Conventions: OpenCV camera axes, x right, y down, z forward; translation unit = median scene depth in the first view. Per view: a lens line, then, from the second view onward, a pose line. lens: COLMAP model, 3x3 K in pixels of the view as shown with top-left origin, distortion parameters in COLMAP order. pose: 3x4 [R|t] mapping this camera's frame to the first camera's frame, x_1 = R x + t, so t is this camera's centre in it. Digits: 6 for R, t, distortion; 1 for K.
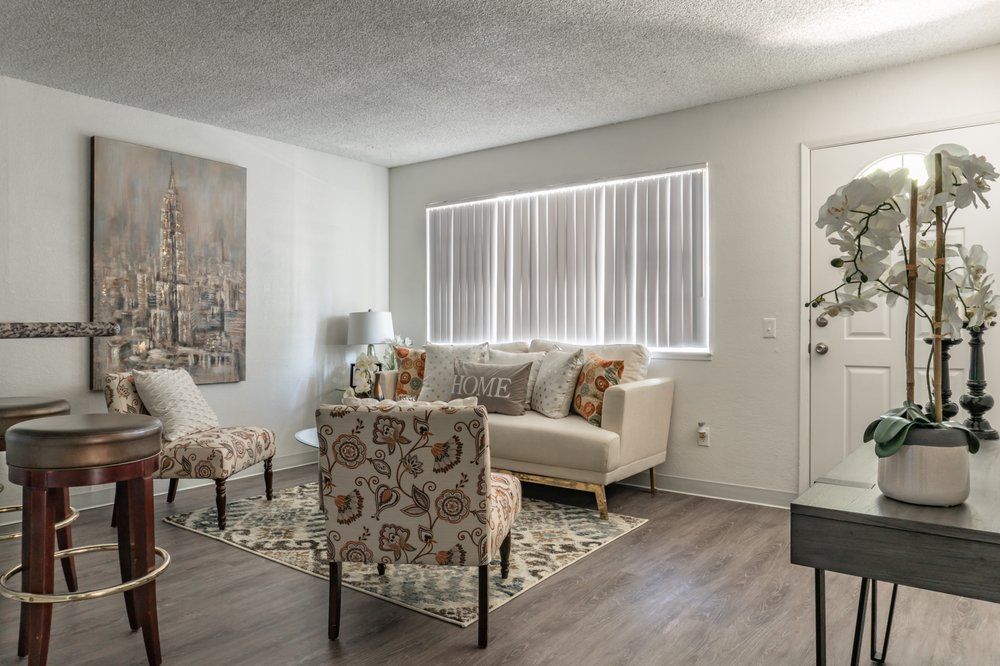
lens RADIAL K [[680.2, 0, 500.0], [0, 680.2, 333.0], [0, 0, 1]] dist [-0.019540, -0.003754]
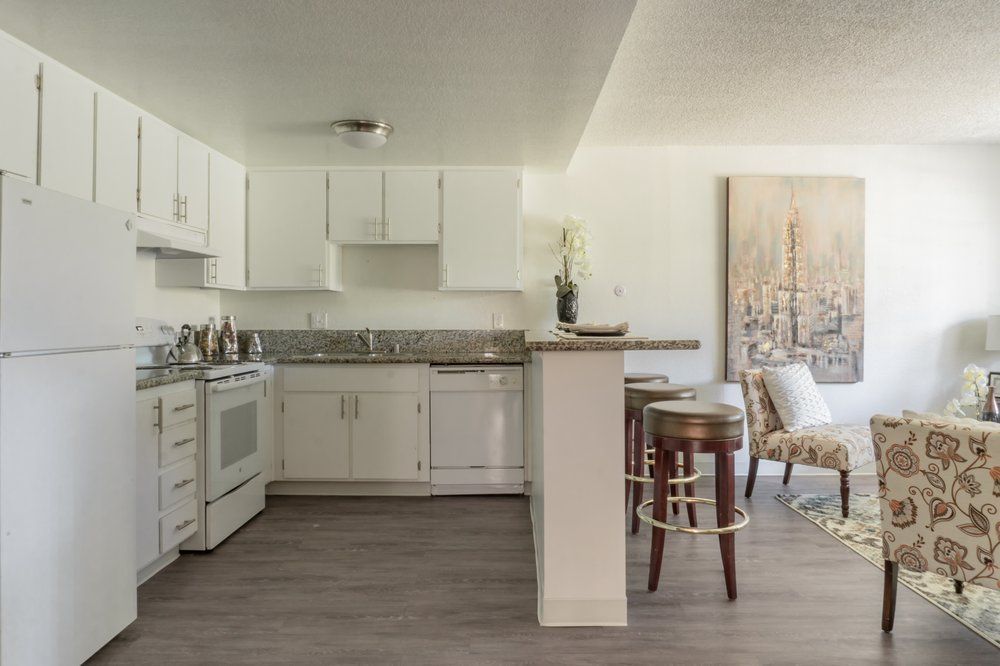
lens RADIAL K [[679.7, 0, 496.7], [0, 679.7, 314.3], [0, 0, 1]] dist [0.006702, -0.055735]
pose [[0.599978, 0.000922, -0.800016, 0.142120], [-0.010090, 0.999929, -0.006415, -0.025073], [0.799953, 0.011921, 0.599944, -0.090312]]
